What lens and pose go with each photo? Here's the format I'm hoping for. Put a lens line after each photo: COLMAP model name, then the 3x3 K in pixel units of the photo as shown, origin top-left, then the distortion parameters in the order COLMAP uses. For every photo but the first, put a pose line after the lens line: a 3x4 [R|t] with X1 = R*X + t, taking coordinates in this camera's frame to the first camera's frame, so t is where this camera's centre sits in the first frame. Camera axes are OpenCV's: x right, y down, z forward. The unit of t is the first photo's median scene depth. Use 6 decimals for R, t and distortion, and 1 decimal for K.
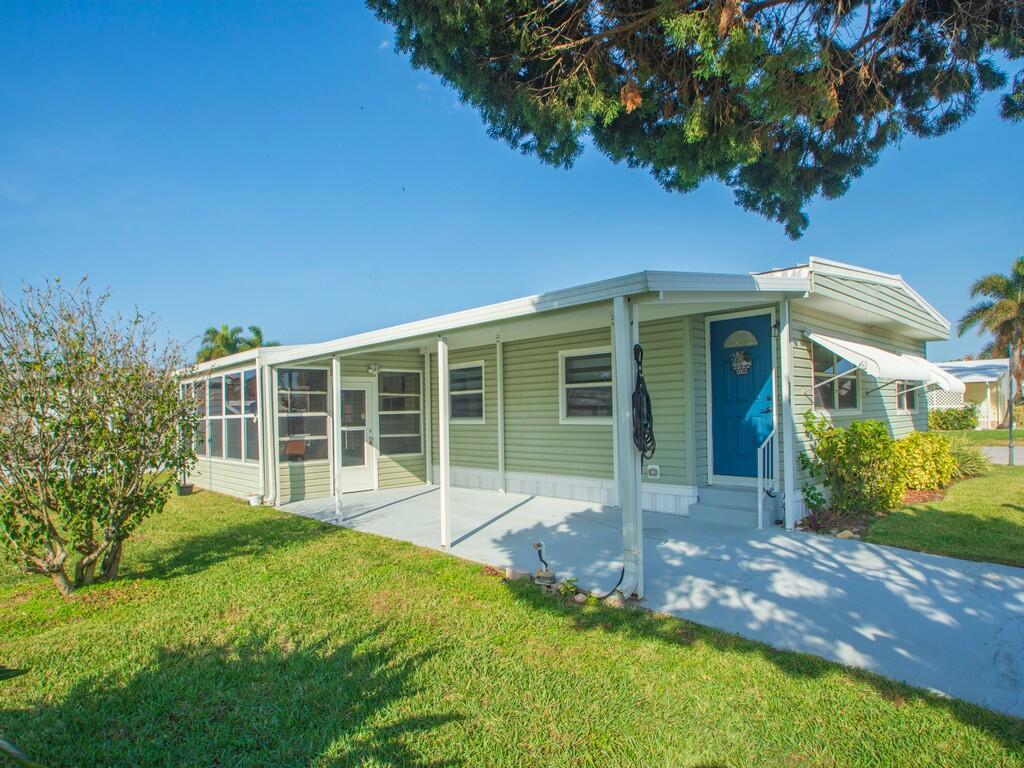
lens RADIAL K [[586.2, 0, 512.0], [0, 586.2, 384.0], [0, 0, 1]] dist [-0.021237, 0.000657]
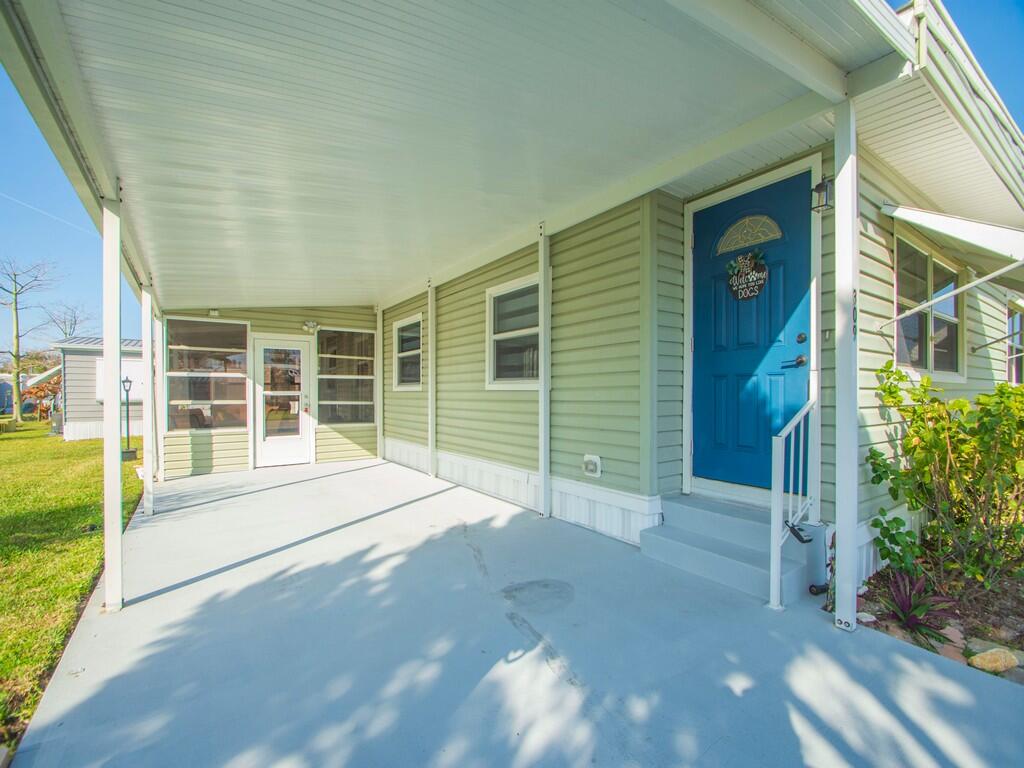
lens RADIAL K [[443.6, 0, 512.0], [0, 443.6, 384.0], [0, 0, 1]] dist [-0.002210, -0.000805]
pose [[0.987229, 0.016530, -0.158450, 0.231200], [-0.012173, 0.999522, 0.028428, 0.051799], [0.158844, -0.026136, 0.986958, 0.528862]]
